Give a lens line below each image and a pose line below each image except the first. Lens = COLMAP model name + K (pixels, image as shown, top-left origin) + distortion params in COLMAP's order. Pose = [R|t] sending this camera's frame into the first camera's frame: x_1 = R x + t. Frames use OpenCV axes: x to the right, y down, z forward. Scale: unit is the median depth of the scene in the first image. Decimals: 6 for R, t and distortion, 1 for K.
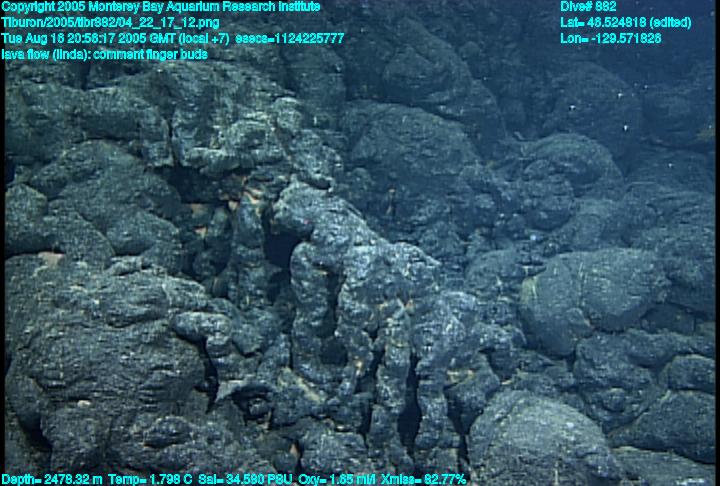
lens RADIAL K [[621.9, 0, 345.7], [0, 621.9, 249.1], [0, 0, 1]] dist [0.009307, 0.078988]
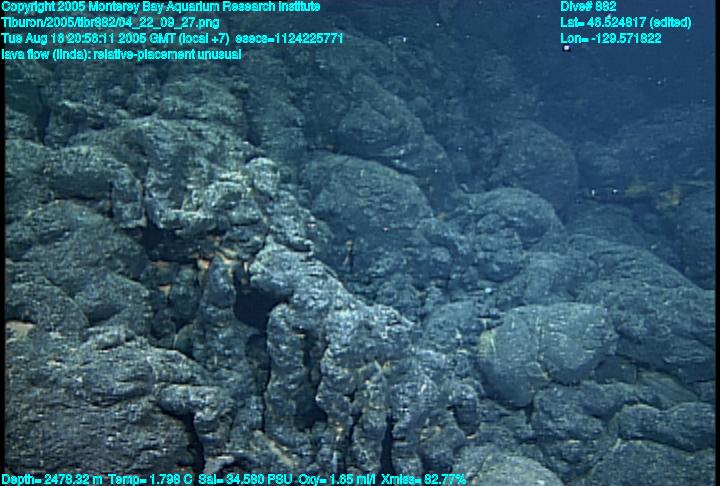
lens RADIAL K [[621.9, 0, 346.8], [0, 621.9, 250.8], [0, 0, 1]] dist [0.009307, 0.078988]
pose [[0.993032, 0.005435, 0.117721, -0.072522], [0.000686, 0.998652, -0.051898, -0.040807], [-0.117844, 0.051617, 0.991690, -0.000393]]
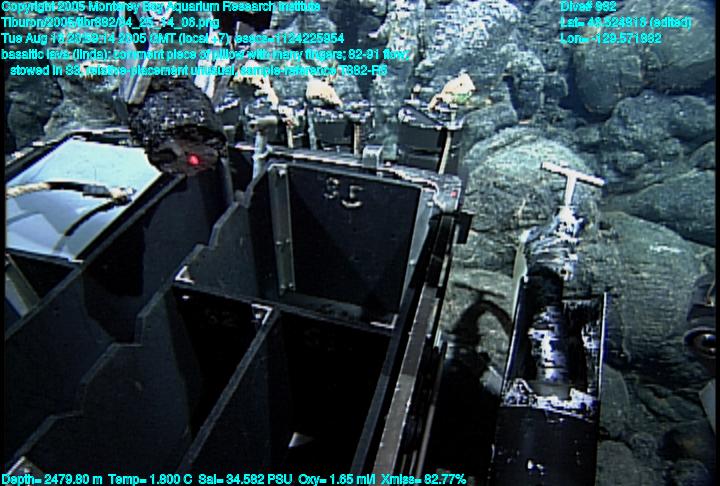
lens RADIAL K [[428.3, 0, 330.3], [0, 428.3, 267.4], [0, 0, 1]] dist [-0.022515, 0.007331]
pose [[0.947060, 0.267407, -0.177680, 0.164994], [-0.147992, 0.854726, 0.497536, 0.134253], [0.284912, -0.444902, 0.849051, 0.262316]]
